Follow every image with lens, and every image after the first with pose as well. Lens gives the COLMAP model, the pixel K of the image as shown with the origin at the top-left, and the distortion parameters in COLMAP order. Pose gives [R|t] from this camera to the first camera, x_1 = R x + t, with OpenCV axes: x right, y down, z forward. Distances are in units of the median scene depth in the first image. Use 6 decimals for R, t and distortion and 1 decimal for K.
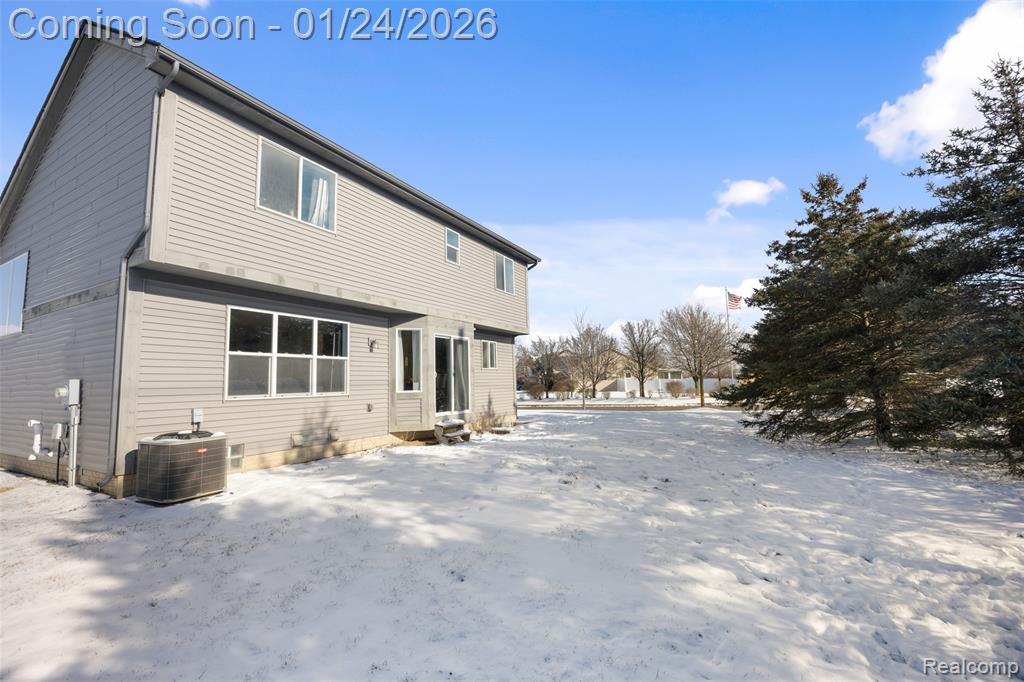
lens RADIAL K [[434.8, 0, 512.0], [0, 434.8, 341.0], [0, 0, 1]] dist [-0.010719, 0.000027]
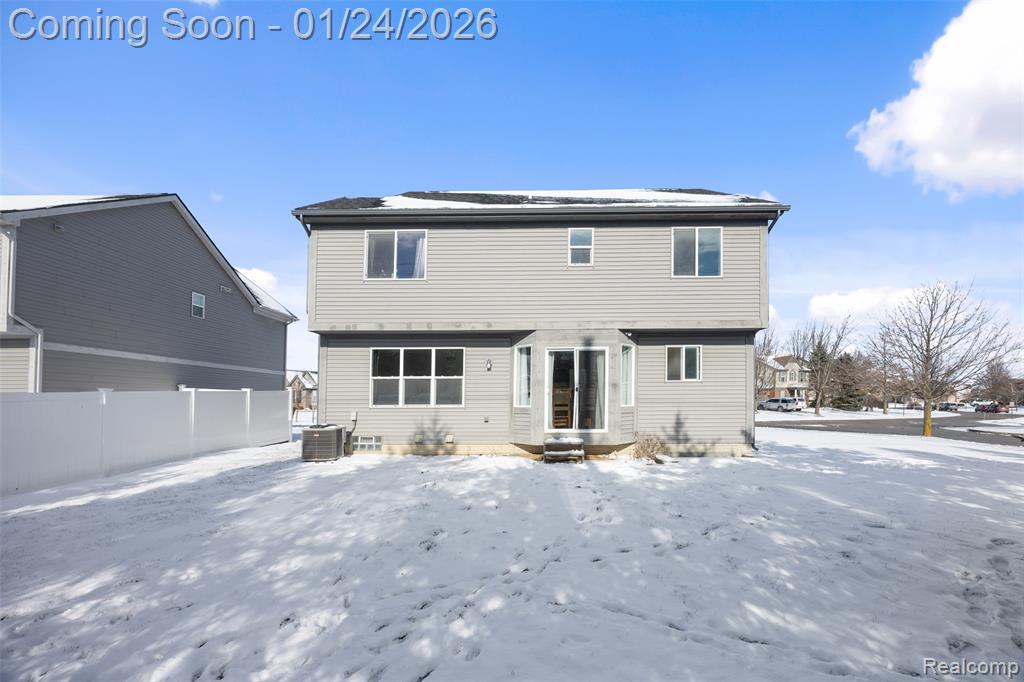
lens RADIAL K [[420.2, 0, 530.4], [0, 420.2, 396.0], [0, 0, 1]] dist [-0.001978, -0.000102]
pose [[0.462062, 0.014440, -0.886730, 0.733266], [0.078065, 0.995324, 0.056887, 0.038740], [0.883405, -0.095508, 0.458774, 0.606260]]
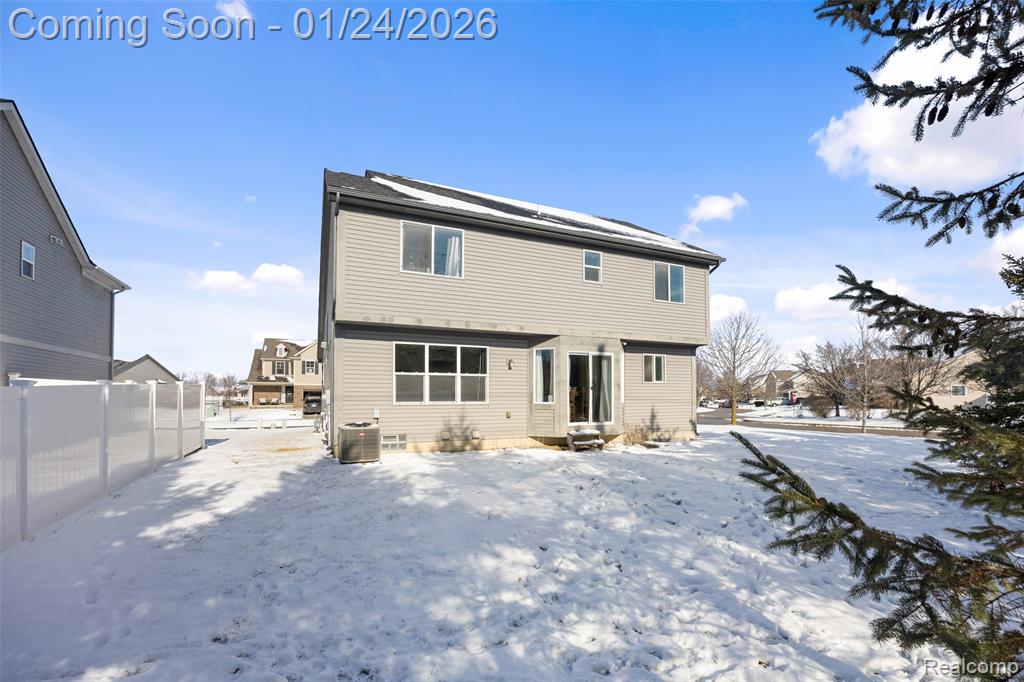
lens RADIAL K [[455.3, 0, 526.5], [0, 455.3, 389.9], [0, 0, 1]] dist [-0.017168, 0.000080]
pose [[0.804846, 0.015621, -0.593278, 0.487914], [0.037943, 0.996254, 0.077705, -0.015419], [0.592270, -0.085051, 0.801238, 0.002962]]
